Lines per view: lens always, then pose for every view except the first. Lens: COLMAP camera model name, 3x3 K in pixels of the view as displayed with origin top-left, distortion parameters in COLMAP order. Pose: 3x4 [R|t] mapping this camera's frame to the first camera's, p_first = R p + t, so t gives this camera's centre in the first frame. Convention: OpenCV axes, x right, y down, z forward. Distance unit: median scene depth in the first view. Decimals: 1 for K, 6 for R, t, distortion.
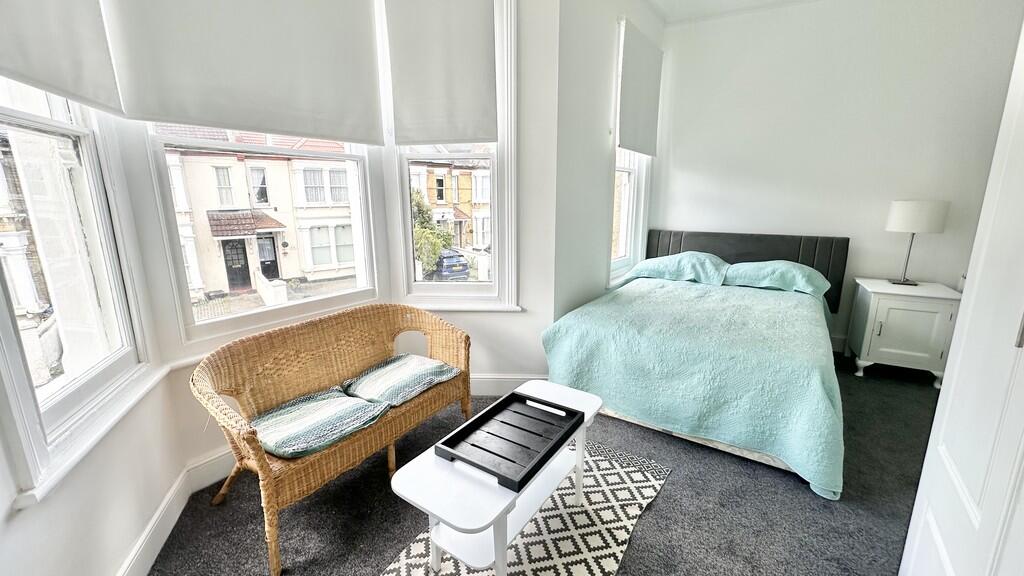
lens RADIAL K [[409.6, 0, 510.5], [0, 409.6, 287.7], [0, 0, 1]] dist [-0.000991, 0.000666]
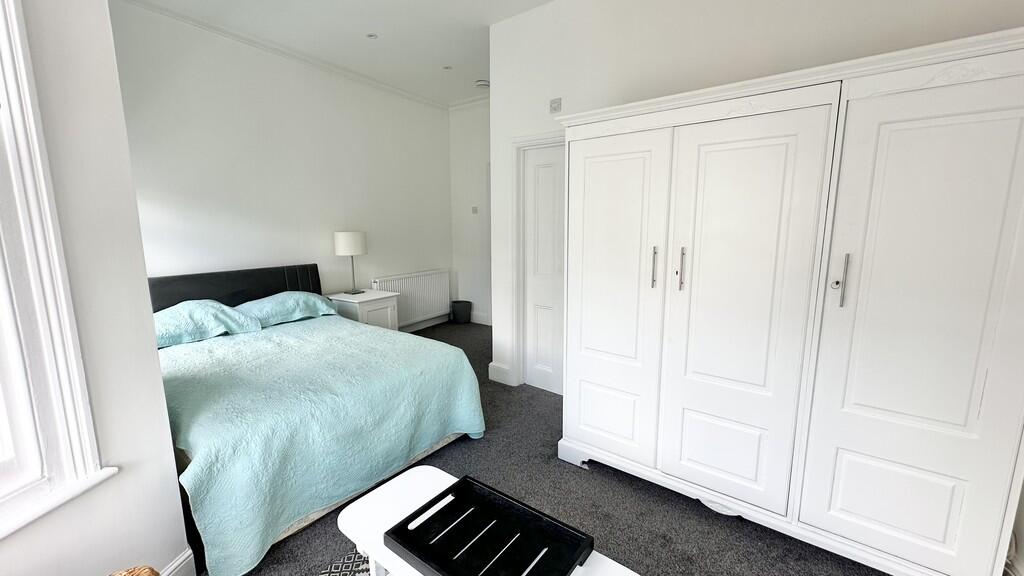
lens RADIAL K [[409.6, 0, 510.5], [0, 409.6, 287.7], [0, 0, 1]] dist [-0.000991, 0.000666]
pose [[0.048425, -0.149528, 0.987571, -0.416691], [0.221054, 0.965817, 0.135395, -0.121610], [-0.974058, 0.211750, 0.079824, 0.501132]]
